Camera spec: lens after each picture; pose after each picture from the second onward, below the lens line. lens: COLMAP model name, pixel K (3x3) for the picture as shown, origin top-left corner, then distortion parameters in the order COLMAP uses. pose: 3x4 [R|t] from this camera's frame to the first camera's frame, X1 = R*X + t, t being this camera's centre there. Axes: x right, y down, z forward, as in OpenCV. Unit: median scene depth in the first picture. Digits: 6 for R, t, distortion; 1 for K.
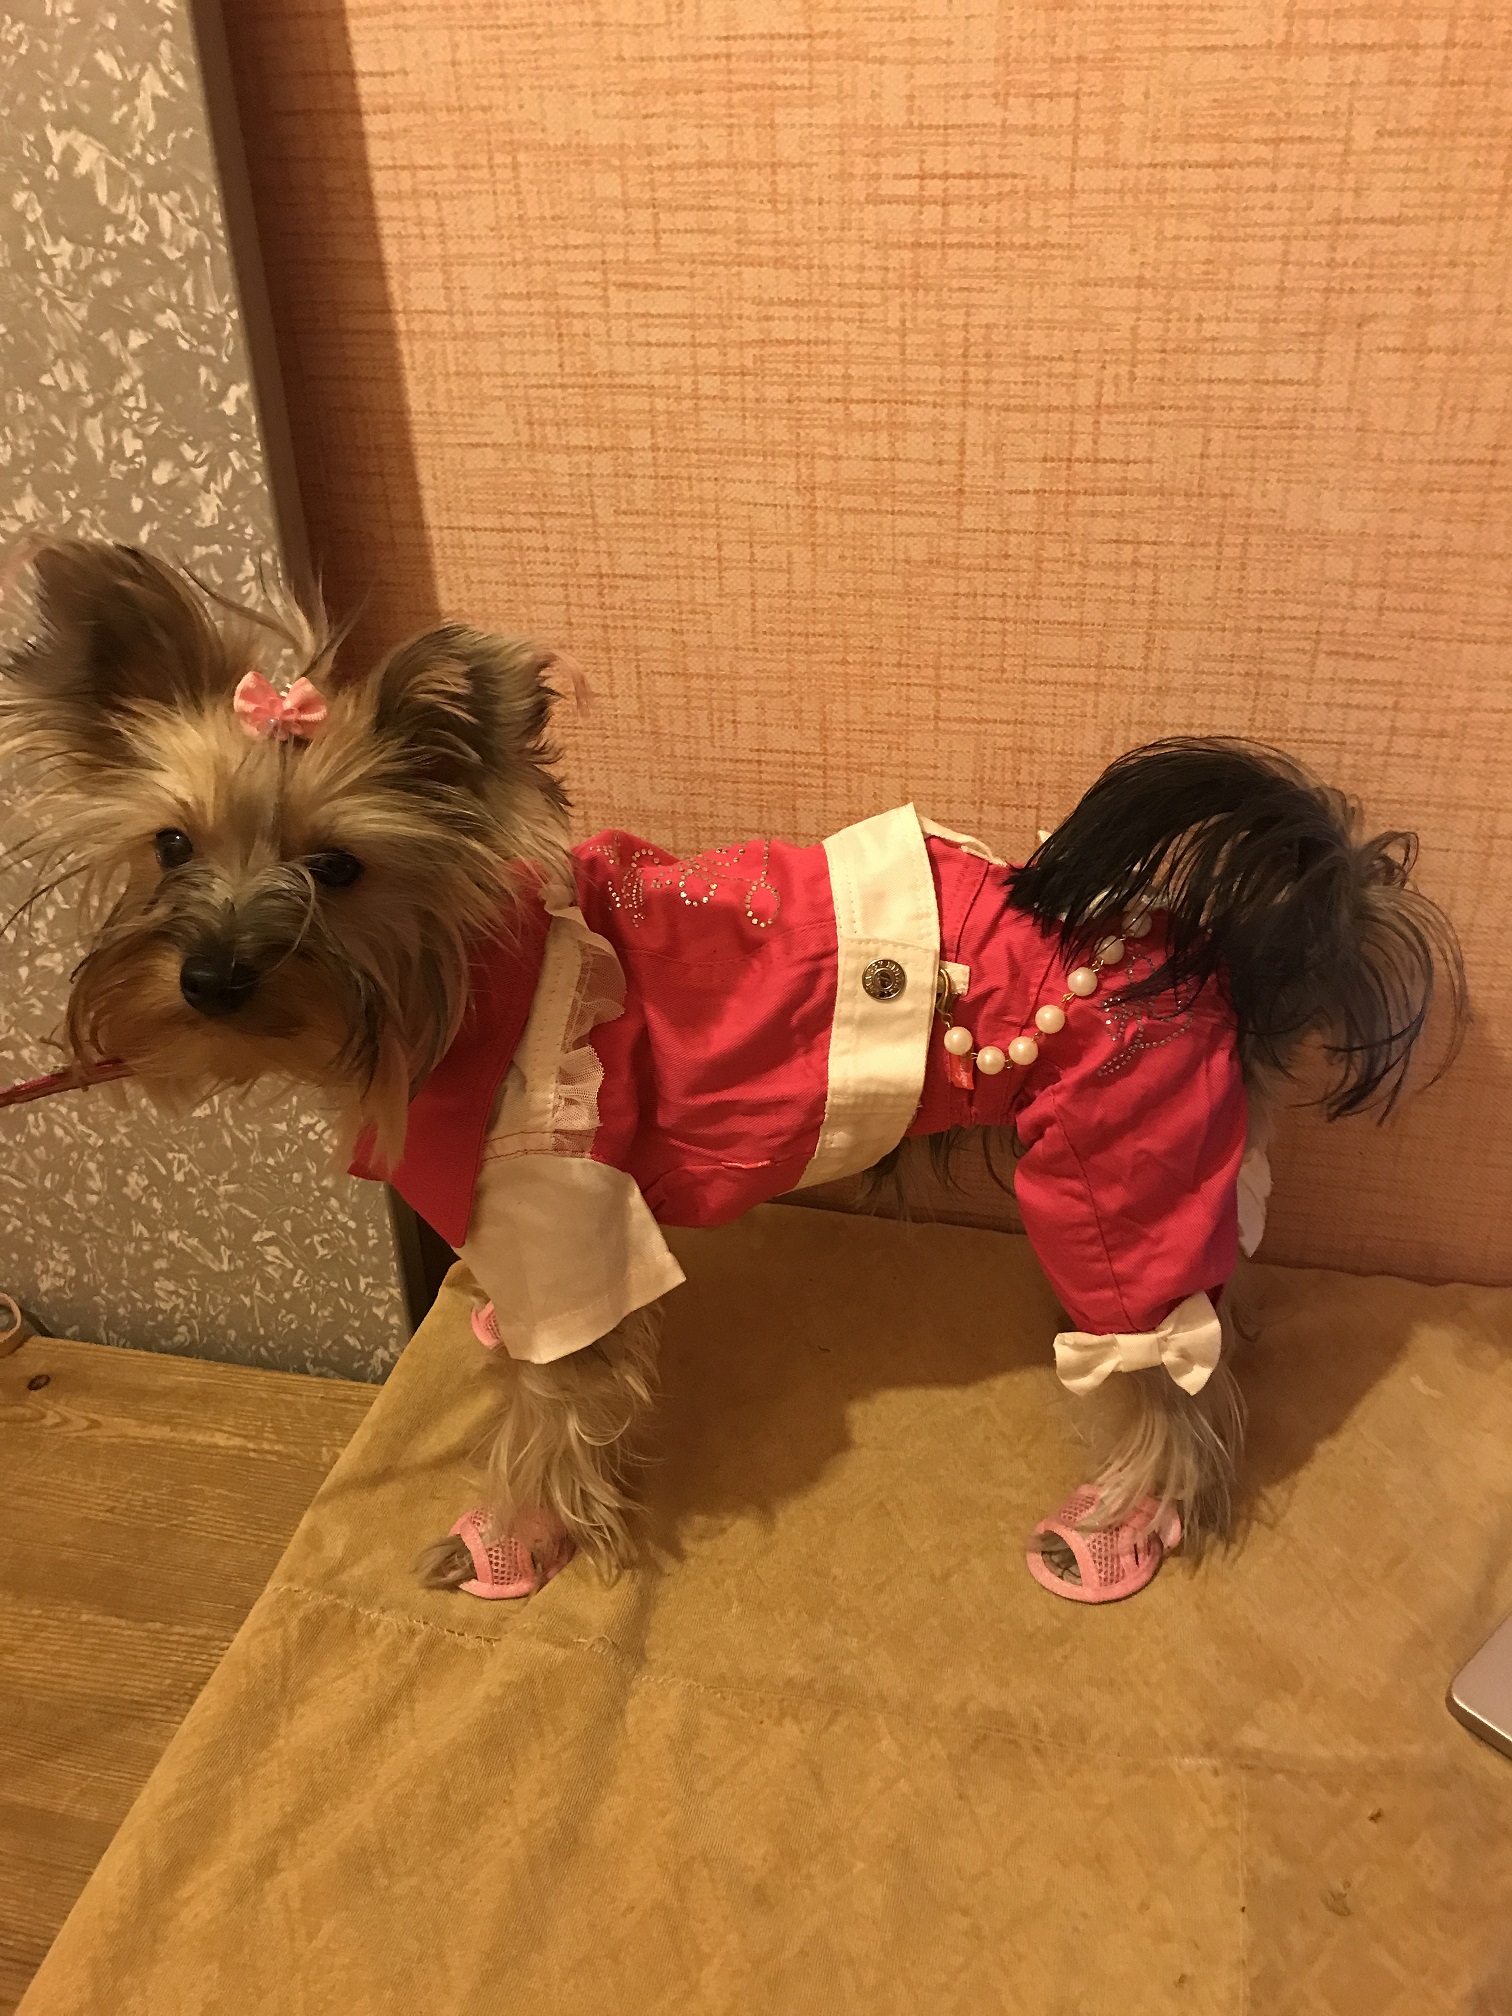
lens RADIAL K [[1664.3, 0, 776.3], [0, 1664.3, 1038.8], [0, 0, 1]] dist [0.002565, -0.002408]
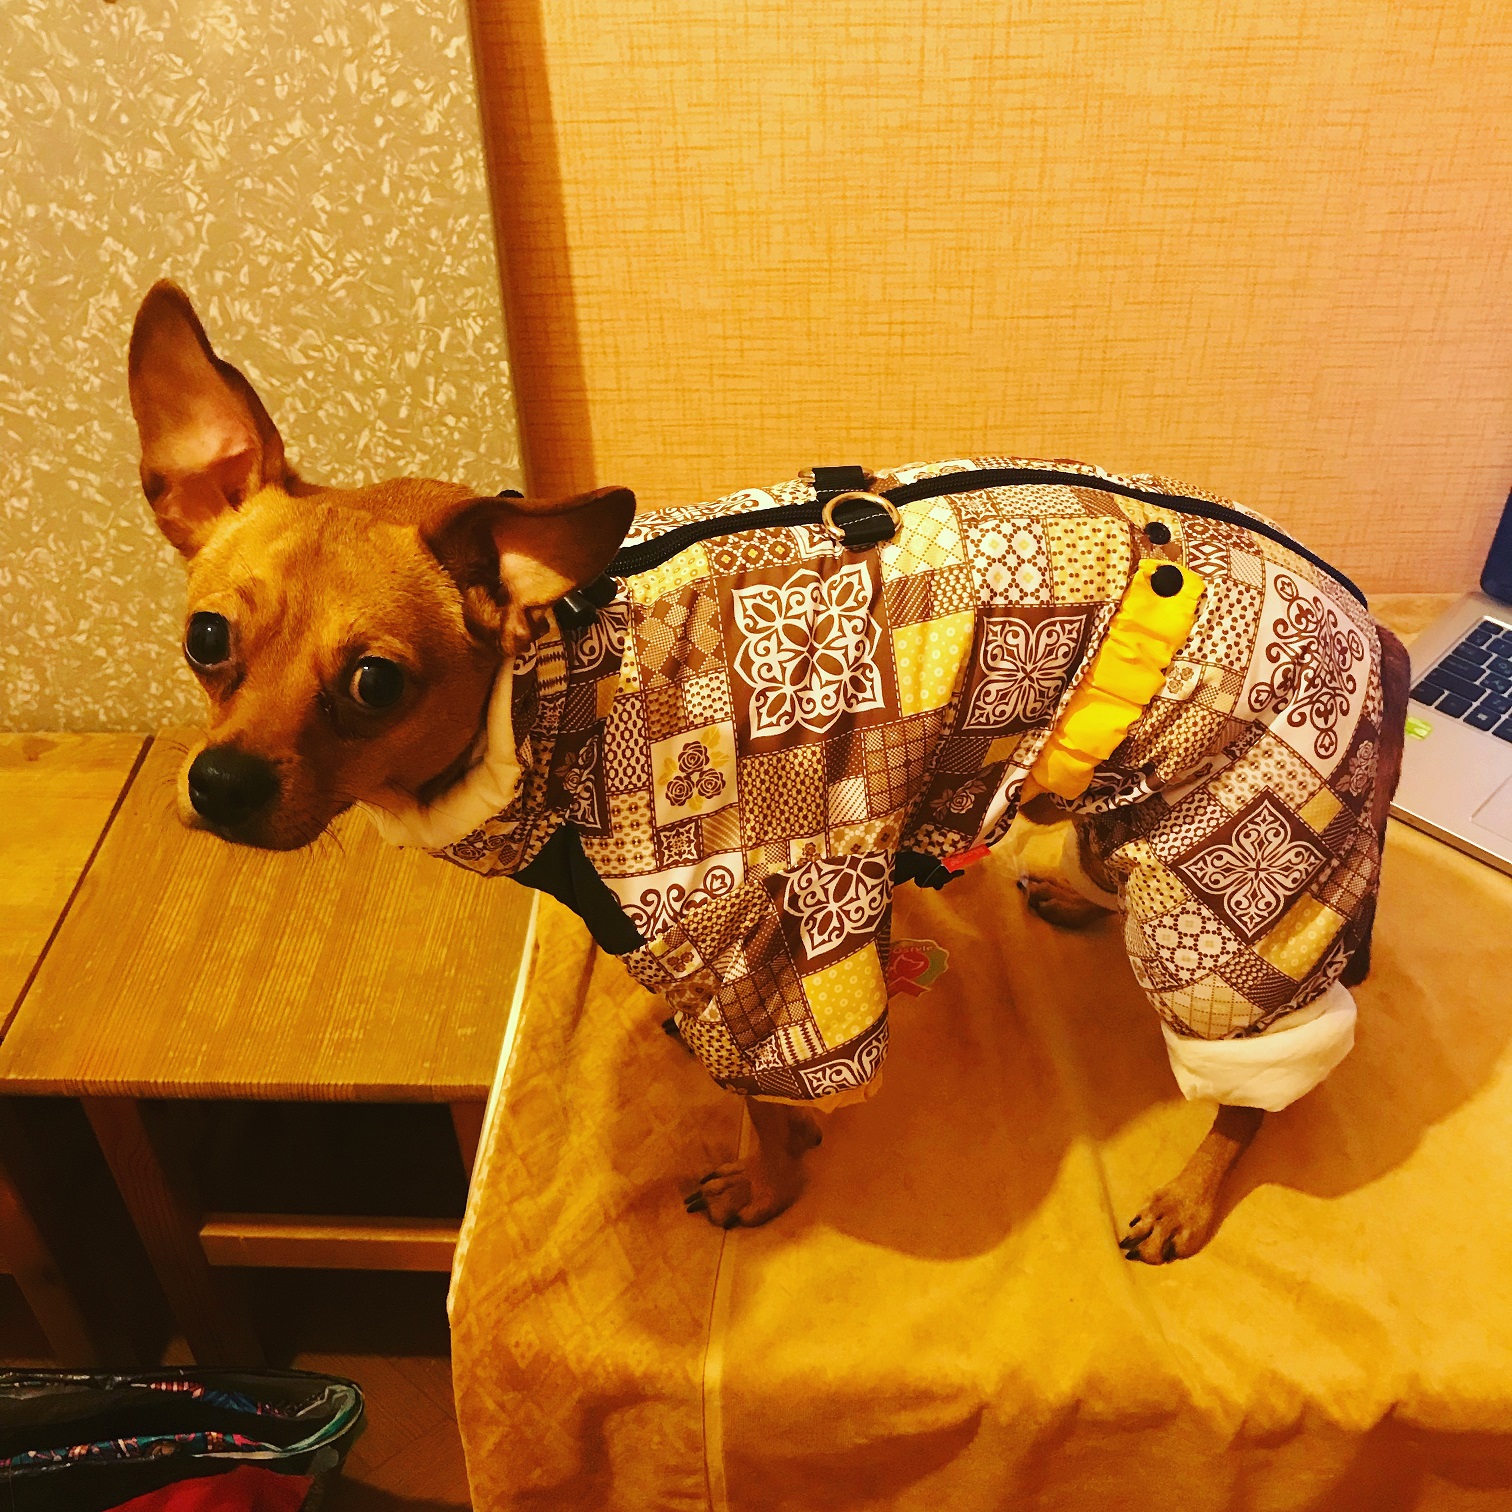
lens RADIAL K [[1620.0, 0, 767.4], [0, 1620.0, 761.5], [0, 0, 1]] dist [-0.018889, 0.000000]
pose [[0.983759, -0.115130, 0.137705, -0.303896], [0.097540, 0.986926, 0.128310, 0.088695], [-0.150677, -0.112794, 0.982127, -0.516070]]
